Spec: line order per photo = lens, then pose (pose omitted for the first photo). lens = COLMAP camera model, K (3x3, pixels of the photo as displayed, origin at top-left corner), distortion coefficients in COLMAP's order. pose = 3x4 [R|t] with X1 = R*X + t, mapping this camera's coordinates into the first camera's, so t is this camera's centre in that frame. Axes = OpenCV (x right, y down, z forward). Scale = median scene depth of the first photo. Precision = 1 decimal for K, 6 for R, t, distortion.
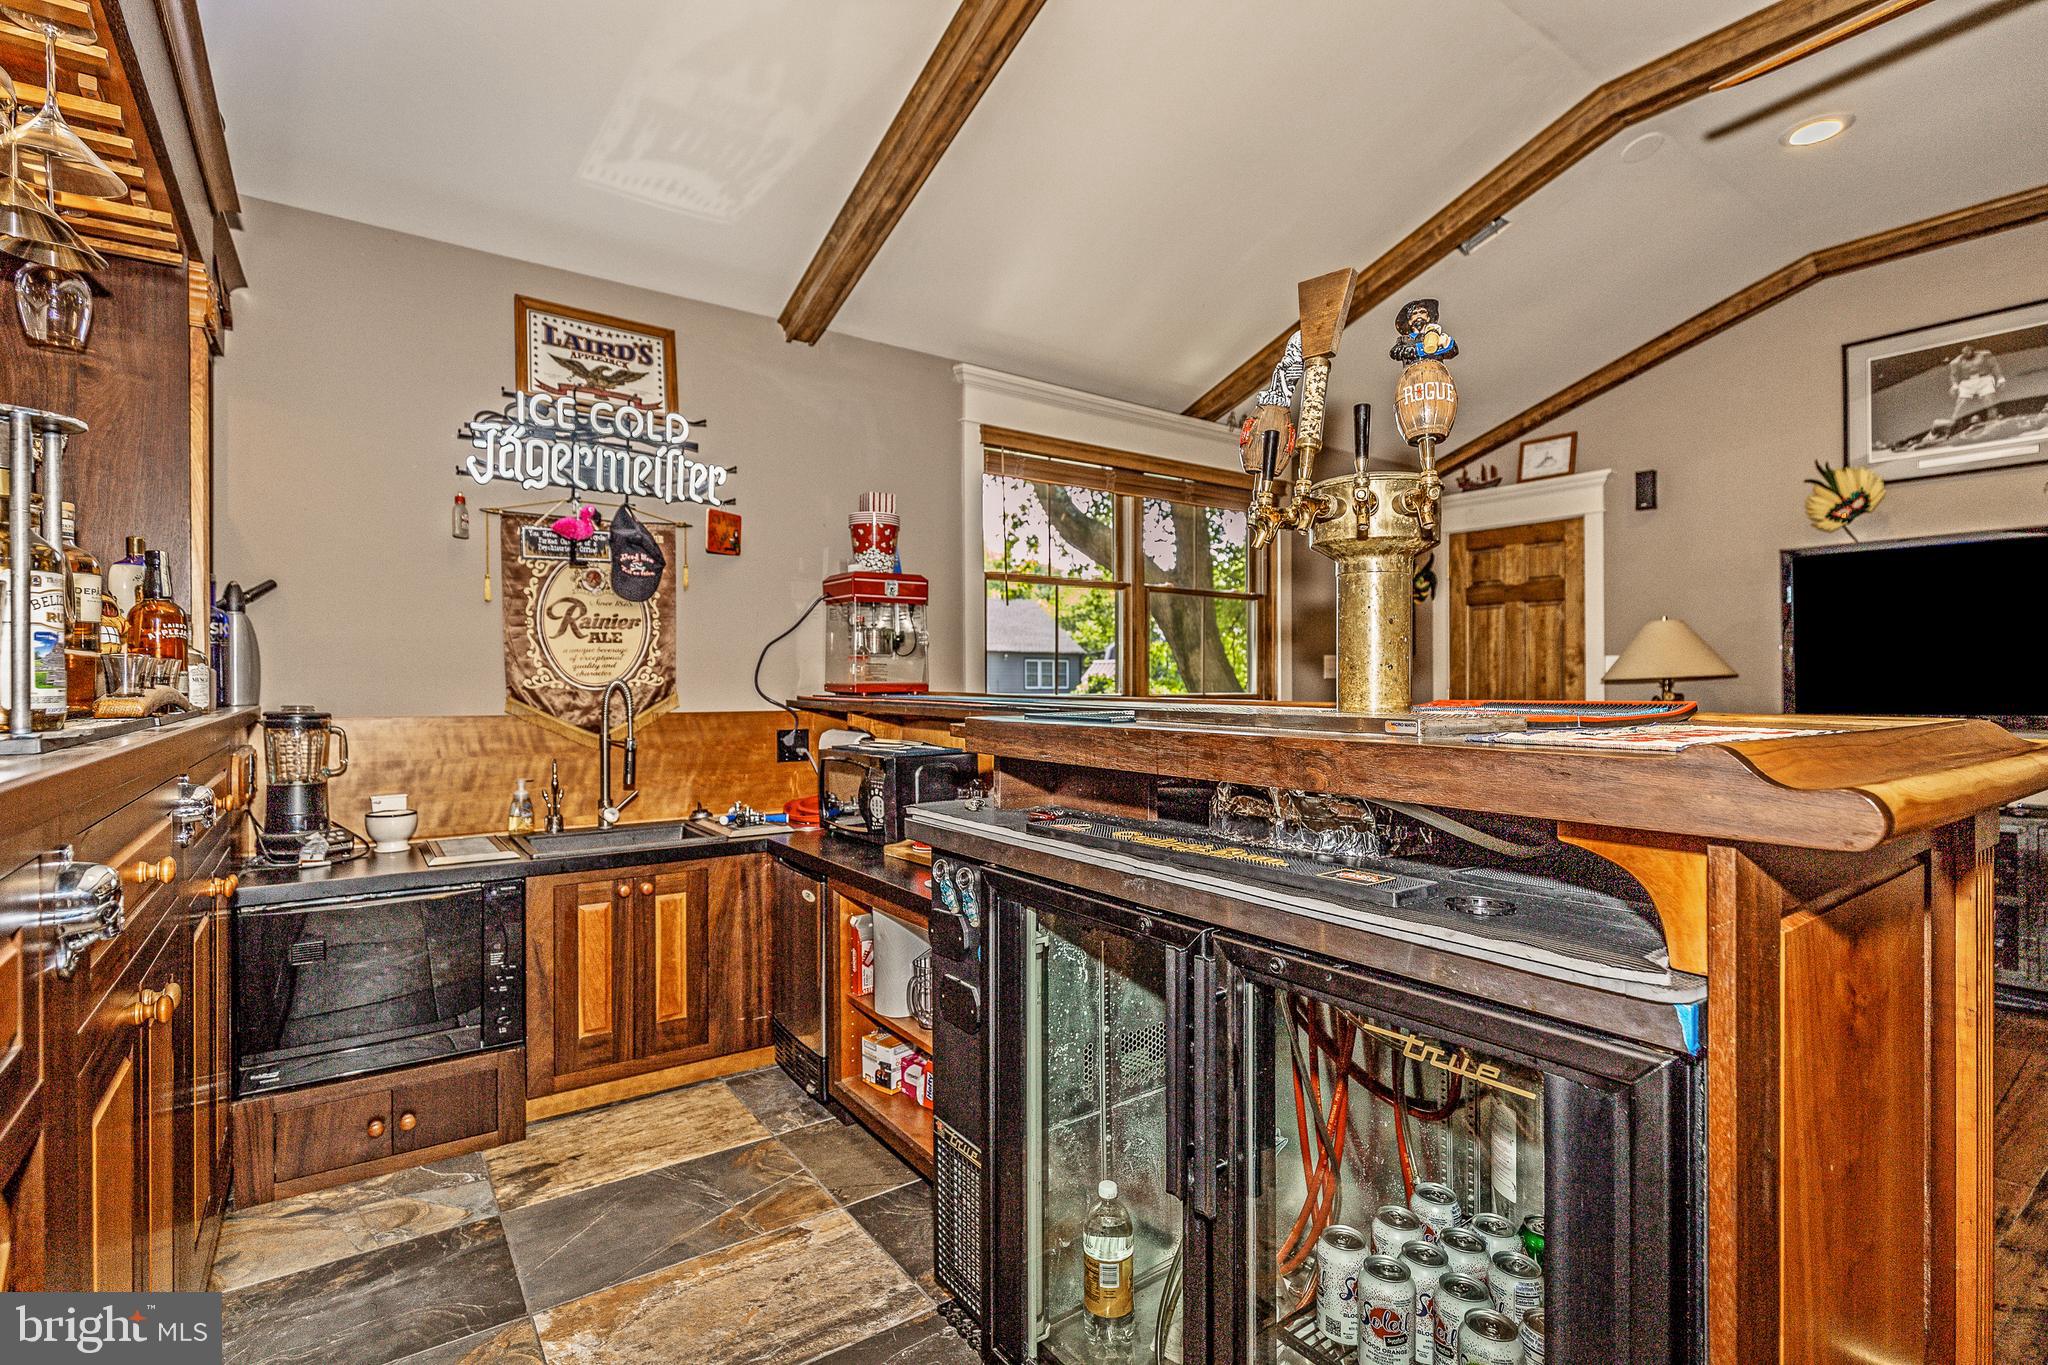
lens RADIAL K [[944.3, 0, 1024.0], [0, 944.3, 682.5], [0, 0, 1]] dist [-0.000369, -0.000238]
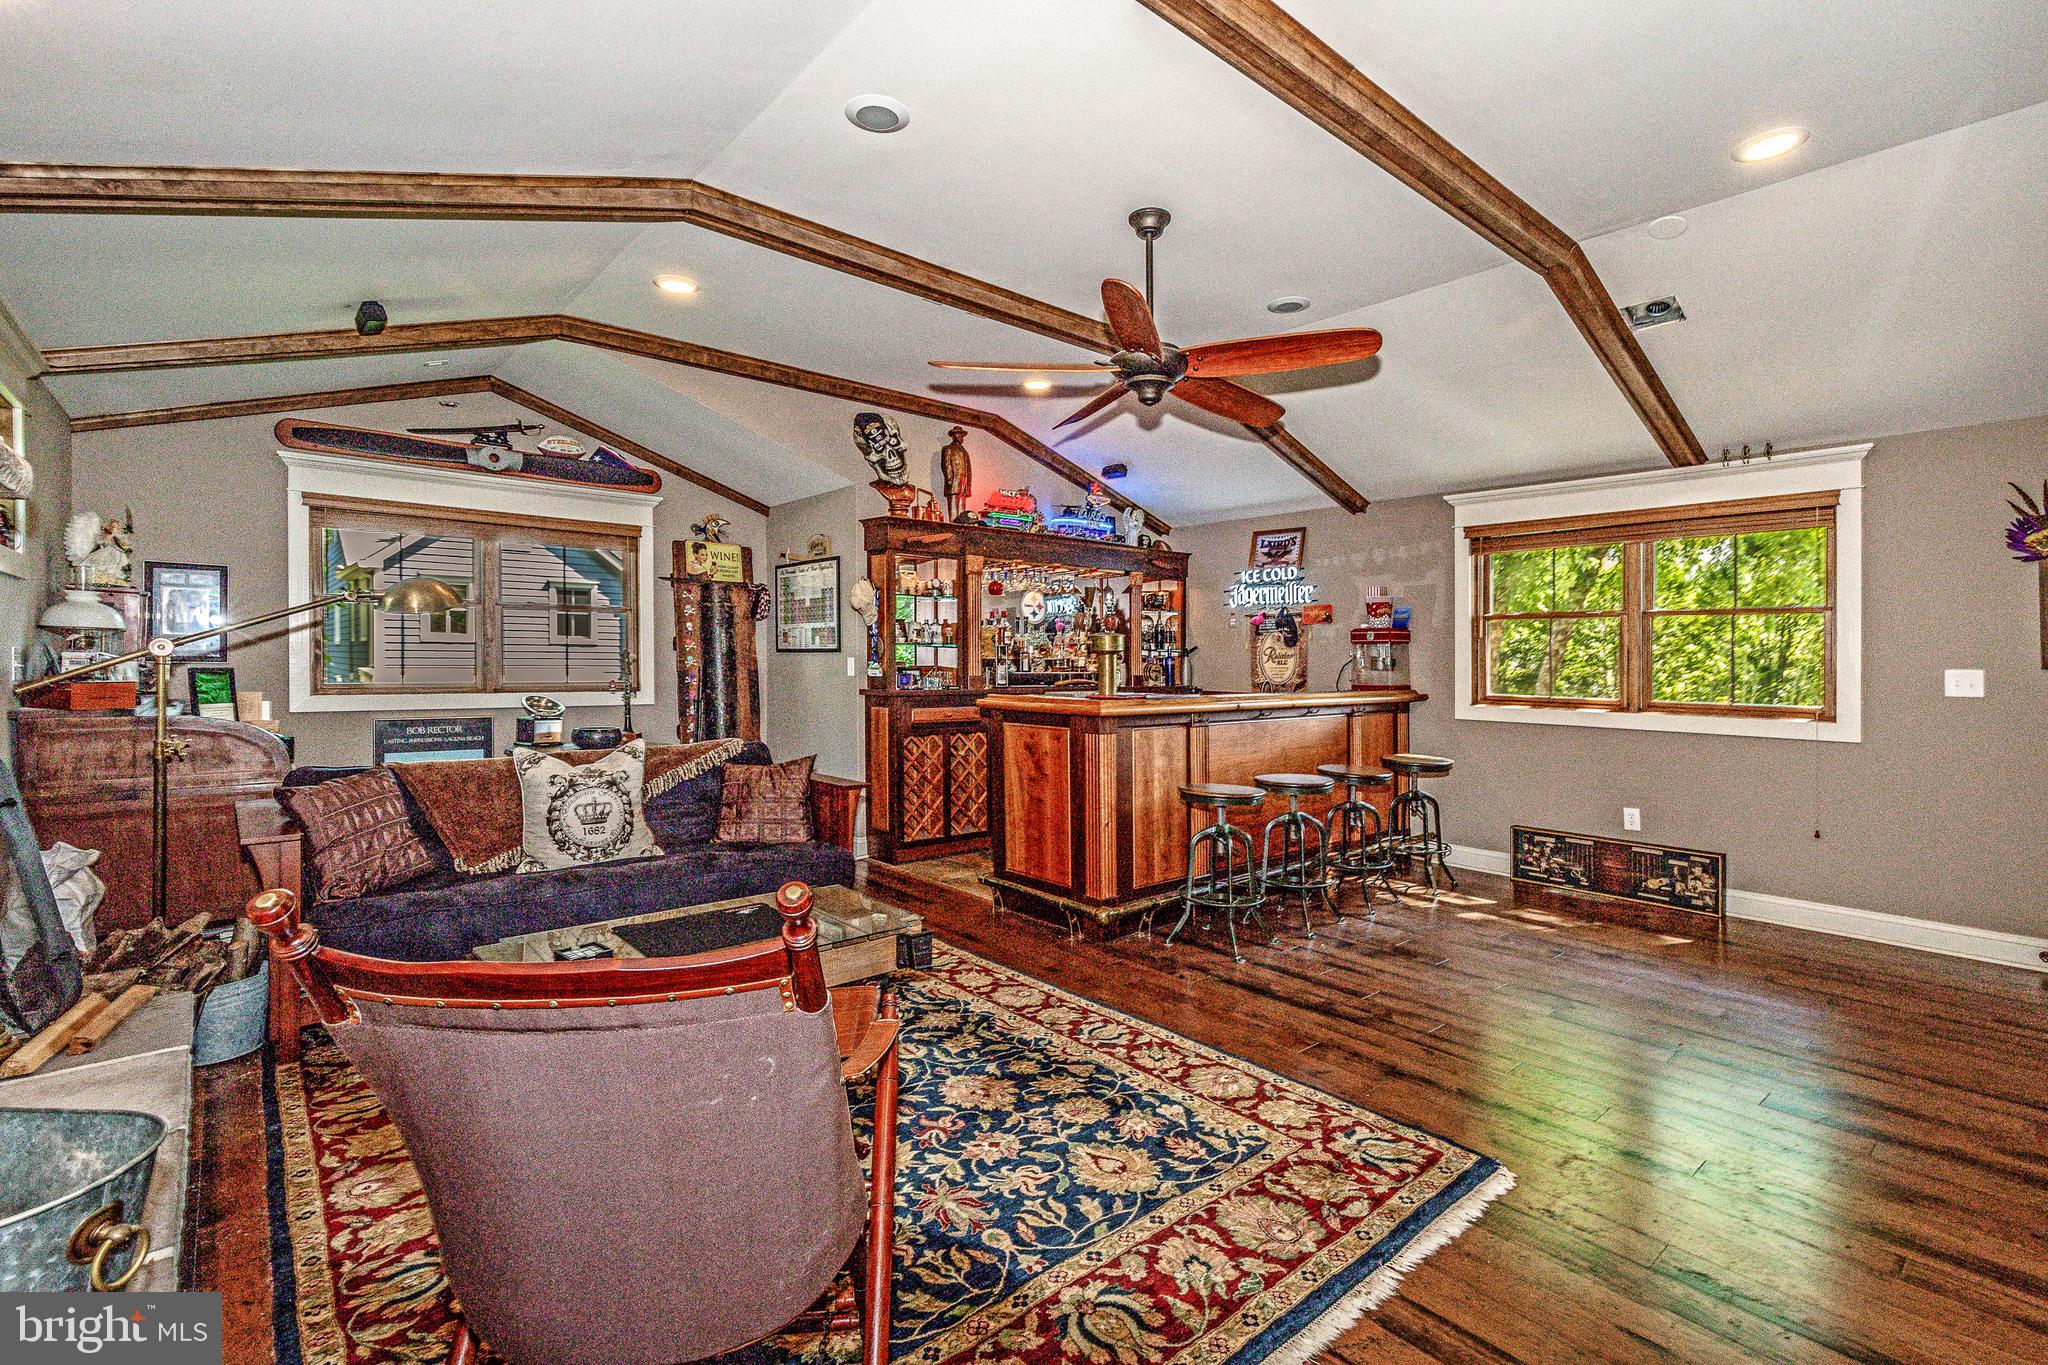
lens RADIAL K [[908.1, 0, 1026.3], [0, 908.1, 654.0], [0, 0, 1]] dist [0.002244, 0.000074]
pose [[0.087366, -0.007394, -0.996149, 1.792099], [-0.009982, 0.999916, -0.008298, -0.043182], [0.996126, 0.010669, 0.087285, 0.149031]]
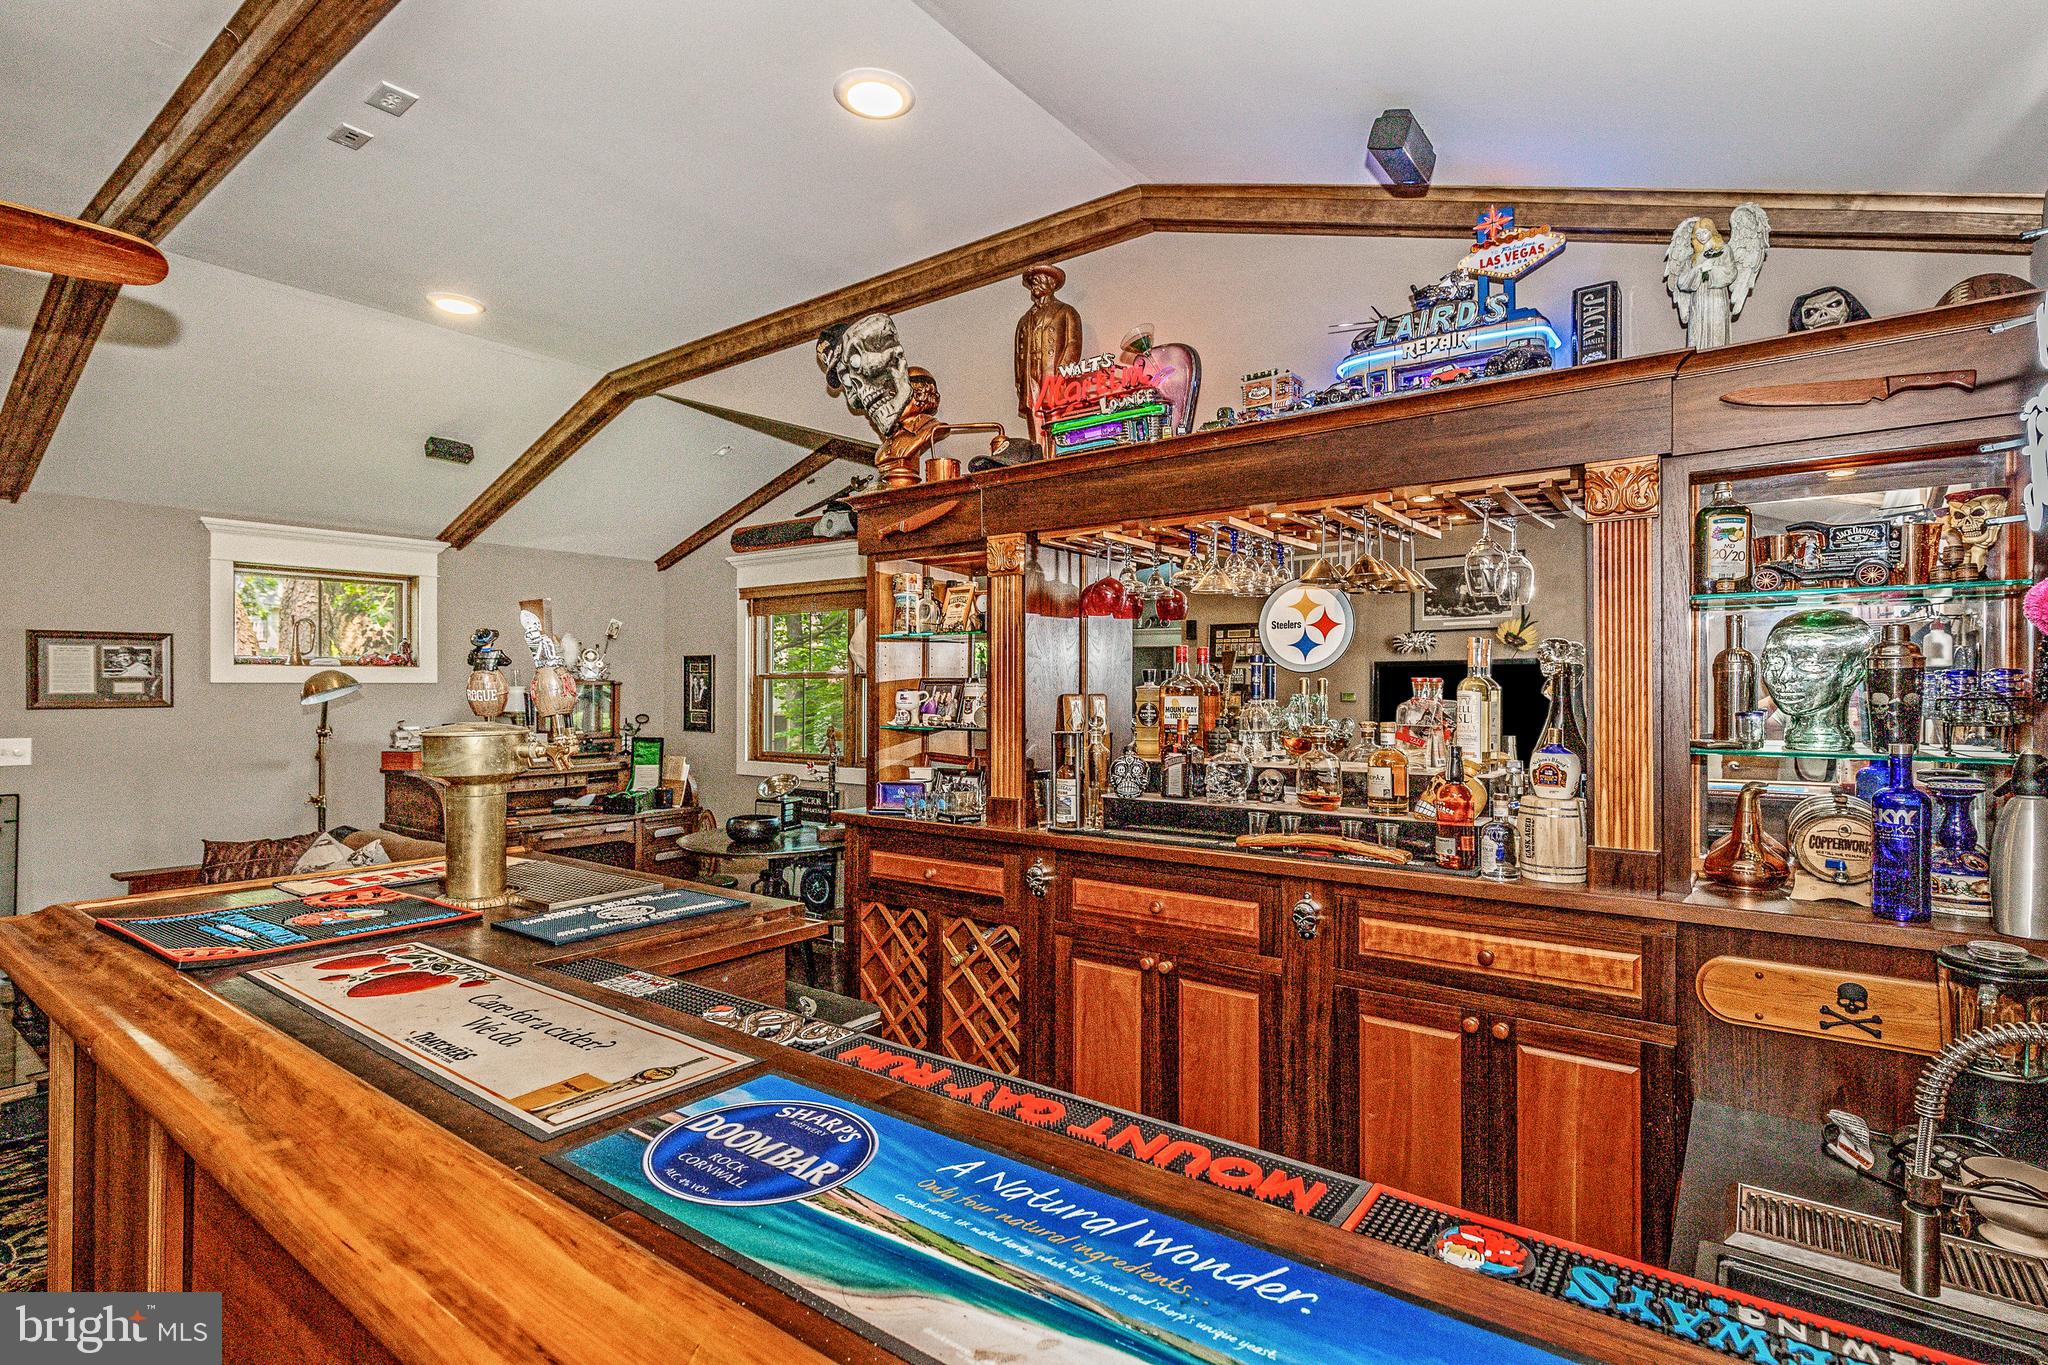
lens RADIAL K [[961.2, 0, 1023.6], [0, 961.2, 698.9], [0, 0, 1]] dist [0.002287, -0.000394]
pose [[-0.952862, -0.002550, -0.303392, 0.048350], [-0.004449, 0.999975, 0.005570, -0.116310], [0.303371, 0.006657, -0.952849, 1.156934]]
